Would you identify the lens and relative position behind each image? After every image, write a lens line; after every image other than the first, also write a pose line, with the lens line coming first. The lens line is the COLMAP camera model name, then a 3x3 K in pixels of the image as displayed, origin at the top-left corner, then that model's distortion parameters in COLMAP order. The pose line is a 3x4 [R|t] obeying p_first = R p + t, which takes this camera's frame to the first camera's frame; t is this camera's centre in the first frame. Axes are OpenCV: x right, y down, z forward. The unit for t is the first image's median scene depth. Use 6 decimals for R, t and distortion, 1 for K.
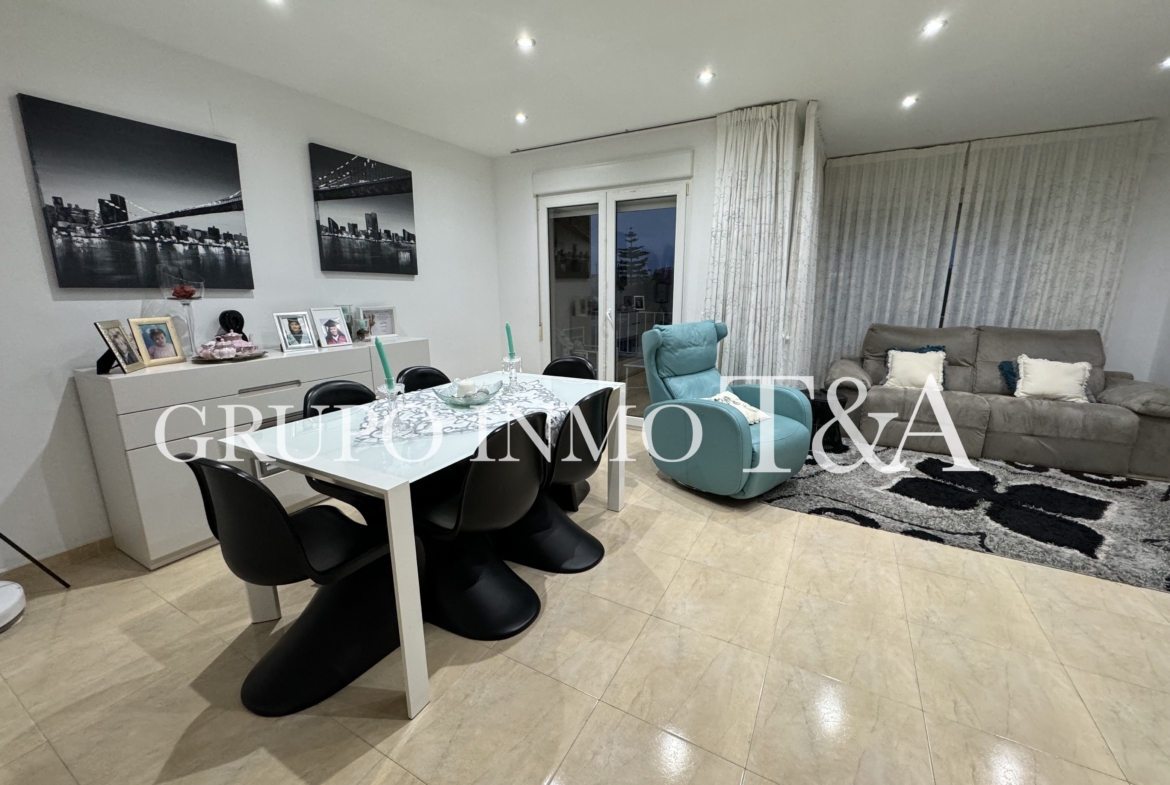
lens RADIAL K [[468.8, 0, 582.9], [0, 468.8, 389.7], [0, 0, 1]] dist [-0.002587, -0.000492]
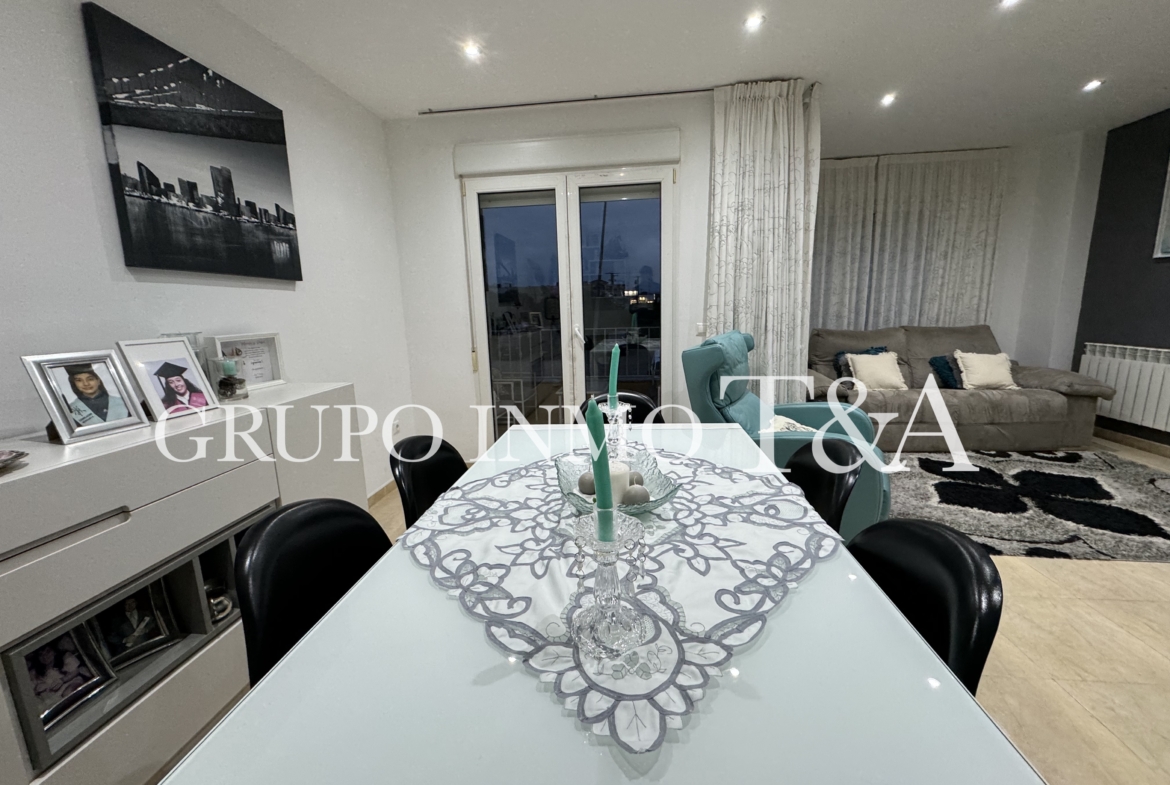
lens RADIAL K [[468.8, 0, 584.1], [0, 468.8, 389.0], [0, 0, 1]] dist [-0.002587, -0.000492]
pose [[0.920745, -0.091587, 0.379264, -0.297466], [0.108426, 0.993833, -0.023230, -0.057894], [-0.374797, 0.062511, 0.924997, 0.350741]]
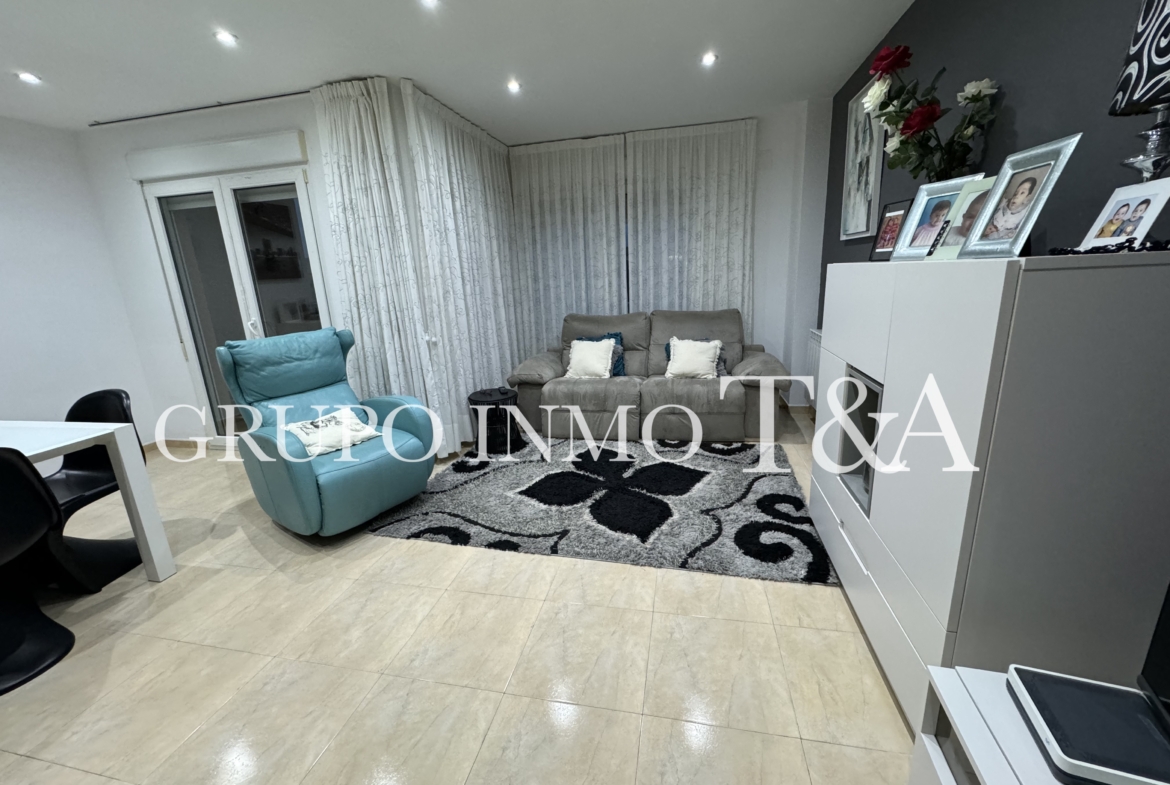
lens RADIAL K [[468.8, 0, 591.6], [0, 468.8, 388.6], [0, 0, 1]] dist [-0.002587, -0.000492]
pose [[0.955014, -0.108723, 0.275911, 0.490389], [0.103597, 0.994067, 0.033133, -0.013662], [-0.277877, -0.003058, 0.960612, 0.027112]]
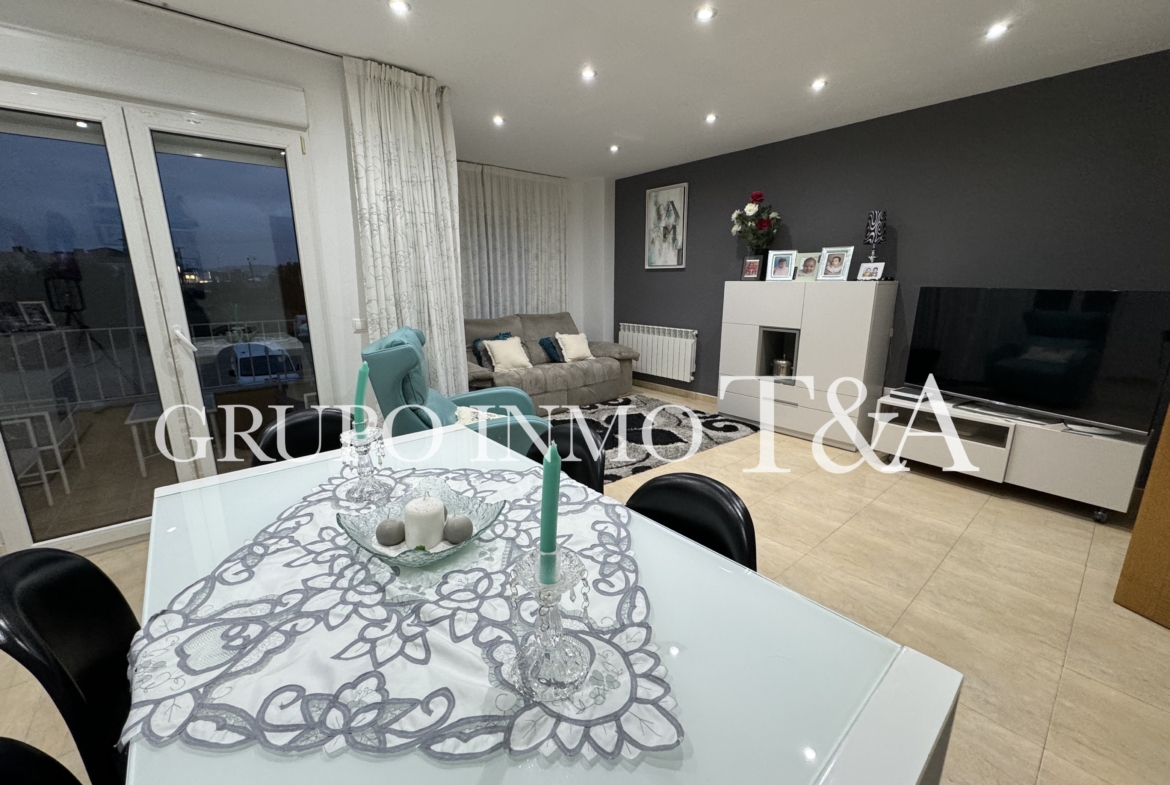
lens RADIAL K [[468.8, 0, 587.8], [0, 468.8, 389.2], [0, 0, 1]] dist [-0.002587, -0.000492]
pose [[0.347623, -0.206910, 0.914520, -0.374395], [0.201635, 0.969025, 0.142598, -0.099074], [-0.915697, 0.134829, 0.378575, 0.436479]]
